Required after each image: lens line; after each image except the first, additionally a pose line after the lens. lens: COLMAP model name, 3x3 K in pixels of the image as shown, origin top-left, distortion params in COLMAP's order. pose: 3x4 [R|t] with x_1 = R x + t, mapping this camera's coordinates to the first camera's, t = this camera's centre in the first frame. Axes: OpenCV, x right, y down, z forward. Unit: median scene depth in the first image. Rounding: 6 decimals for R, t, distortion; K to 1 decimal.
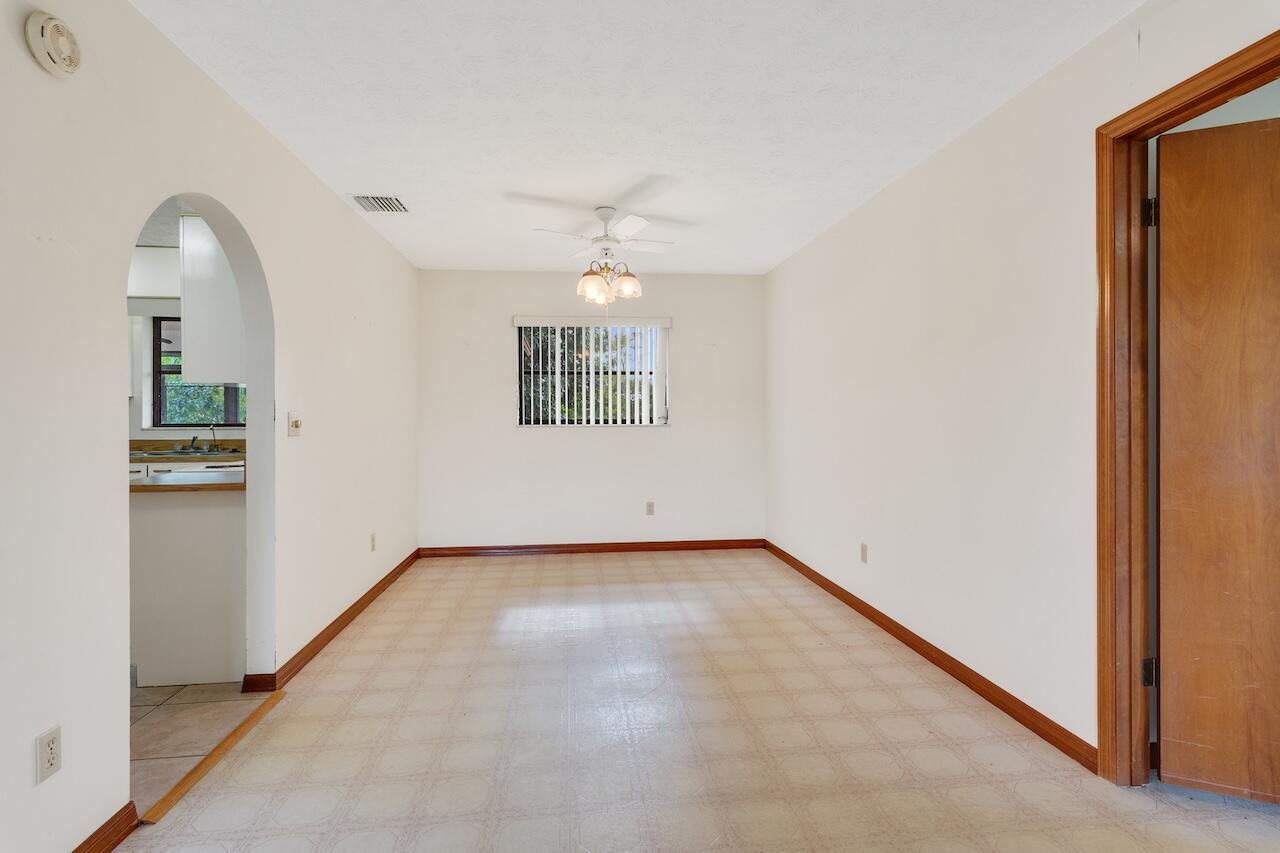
lens RADIAL K [[624.1, 0, 644.0], [0, 624.1, 416.5], [0, 0, 1]] dist [-0.012000, 0.000838]
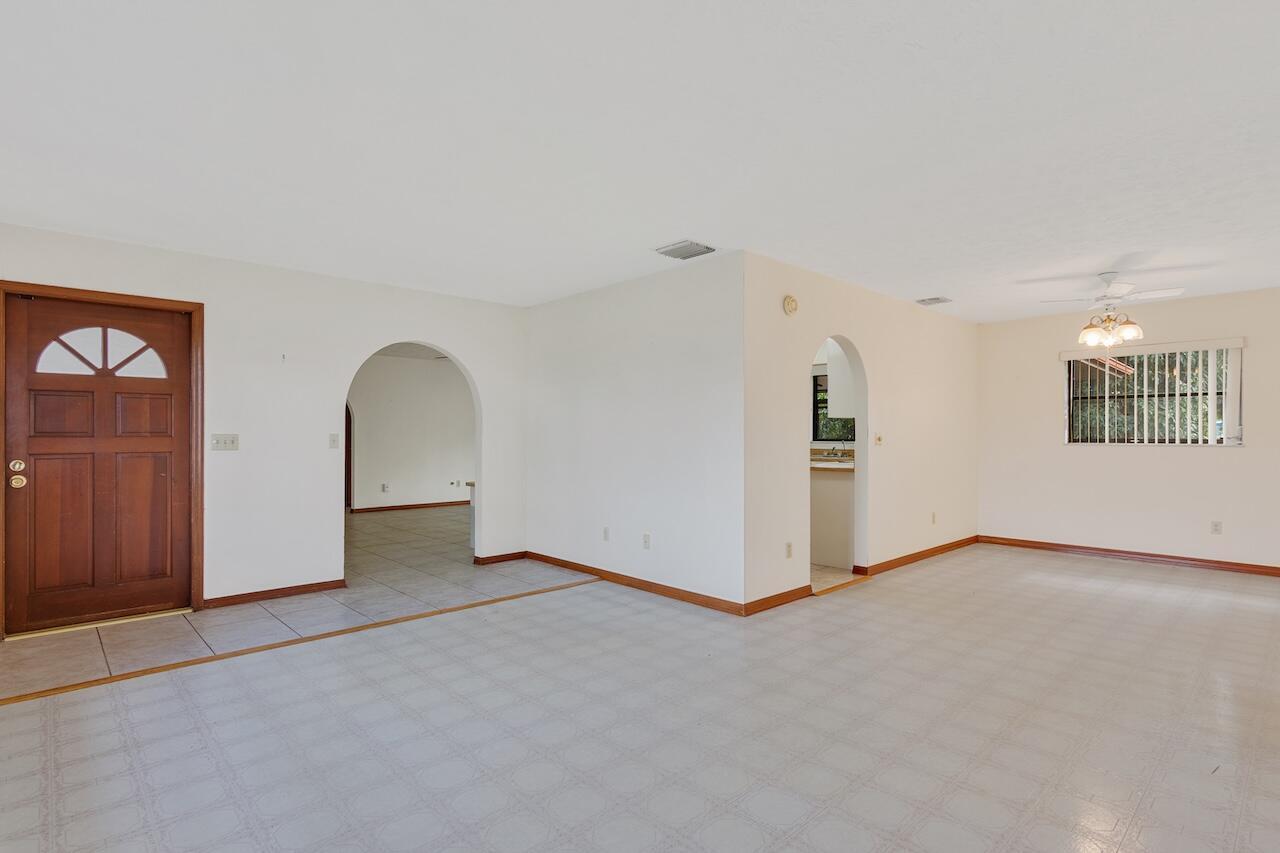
lens RADIAL K [[624.1, 0, 644.3], [0, 624.1, 429.7], [0, 0, 1]] dist [-0.012000, 0.000838]
pose [[0.600953, -0.000302, -0.799284, 0.380504], [-0.006048, 0.999970, -0.004925, -0.001422], [0.799261, 0.007794, 0.600933, -0.513769]]
